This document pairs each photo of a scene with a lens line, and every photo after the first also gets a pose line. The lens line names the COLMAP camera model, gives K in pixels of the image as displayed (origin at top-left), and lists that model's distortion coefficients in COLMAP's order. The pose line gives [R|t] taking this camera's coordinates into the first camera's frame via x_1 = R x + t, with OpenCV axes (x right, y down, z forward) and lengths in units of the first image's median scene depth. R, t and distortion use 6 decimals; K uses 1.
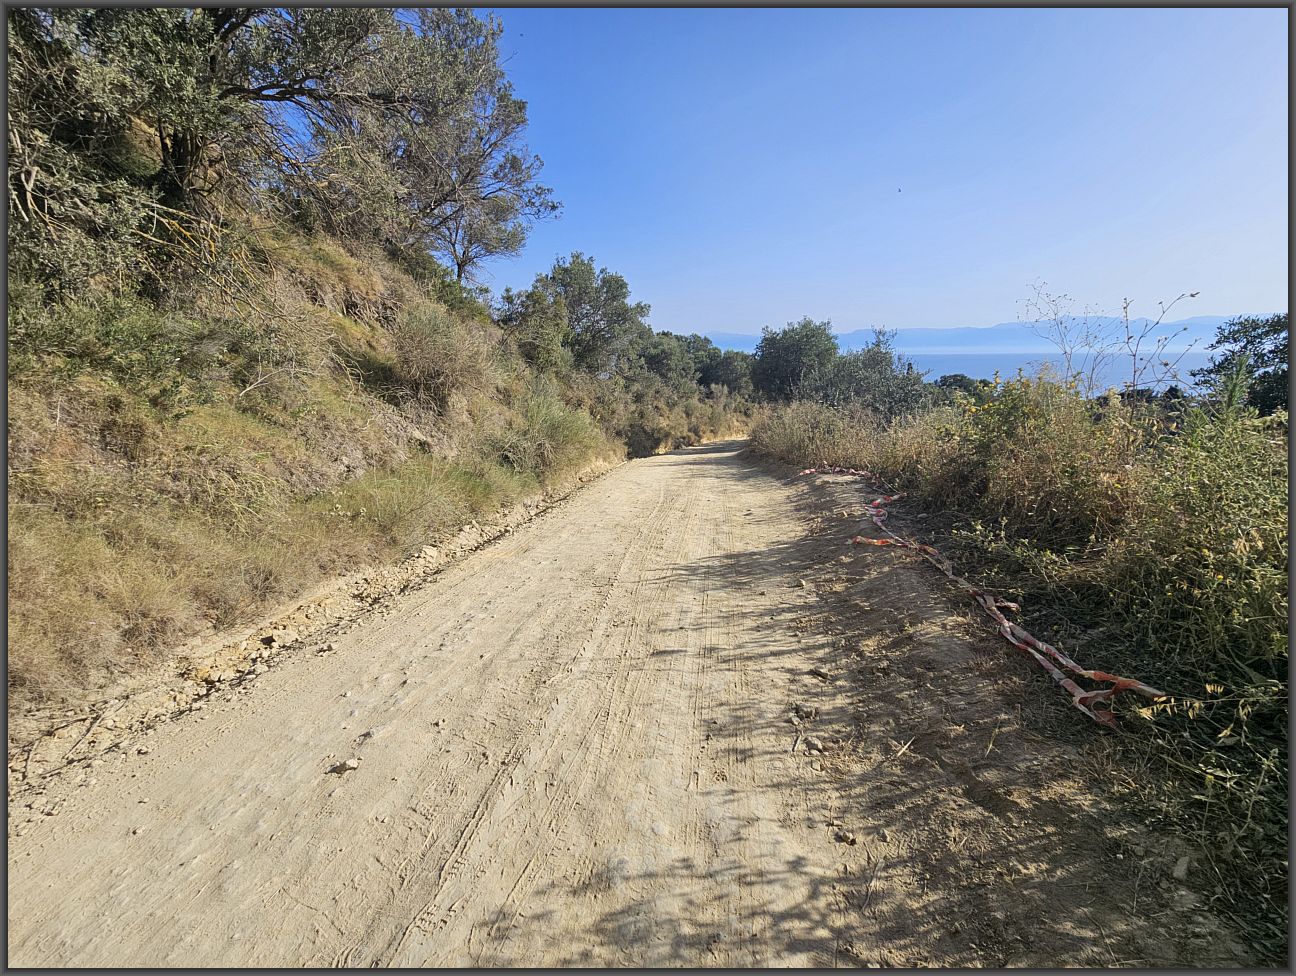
lens RADIAL K [[522.1, 0, 653.1], [0, 522.1, 482.4], [0, 0, 1]] dist [-0.000801, -0.000003]
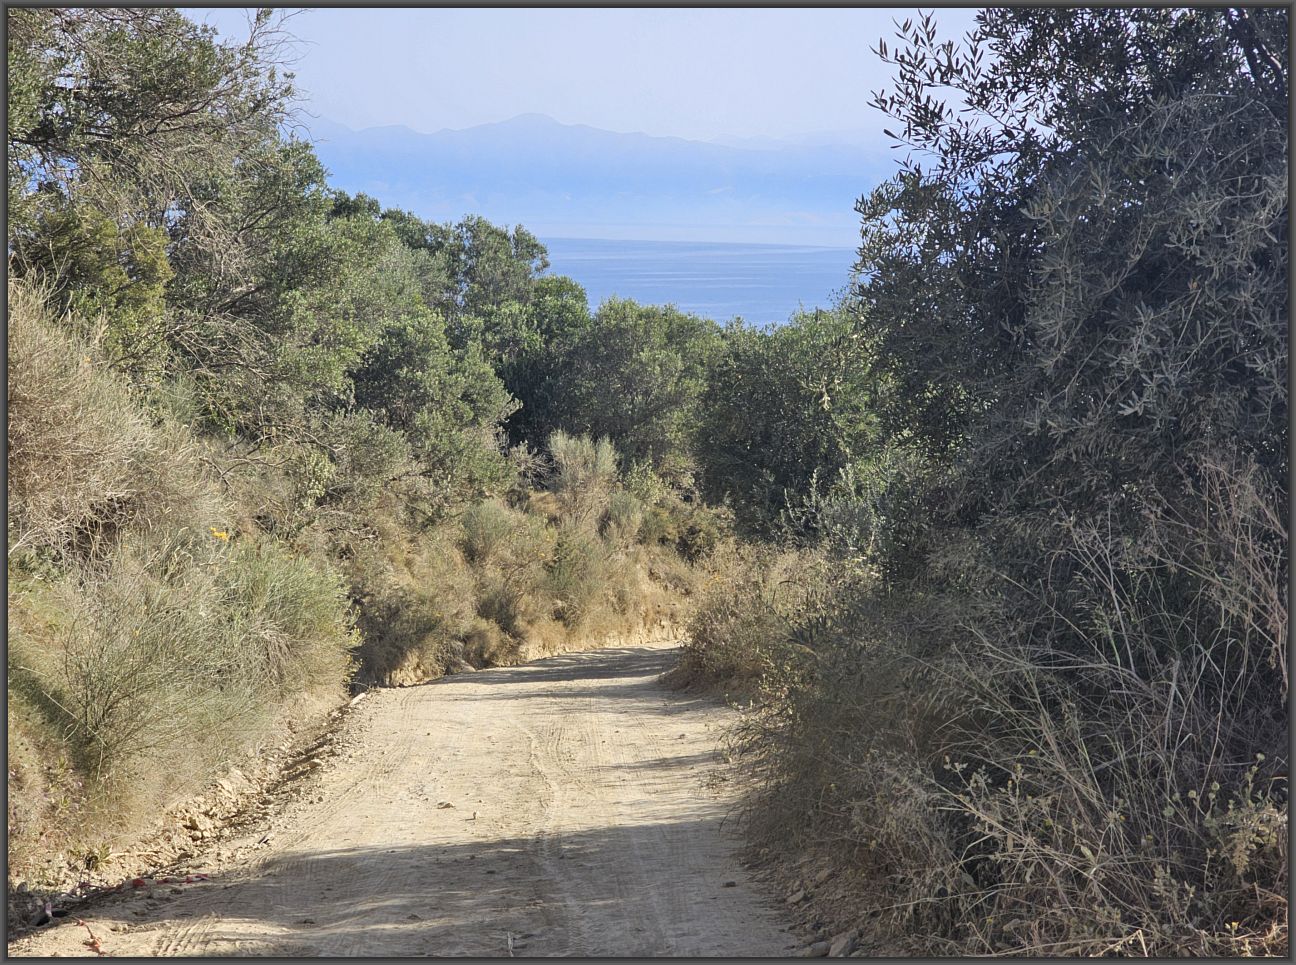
lens RADIAL K [[2587.2, 0, 648.5], [0, 2587.2, 482.9], [0, 0, 1]] dist [-0.005338, 0.000000]
pose [[0.987232, 0.017264, 0.158348, -0.048331], [0.006296, 0.989103, -0.147088, 0.027215], [-0.159162, 0.146207, 0.976366, -0.282801]]
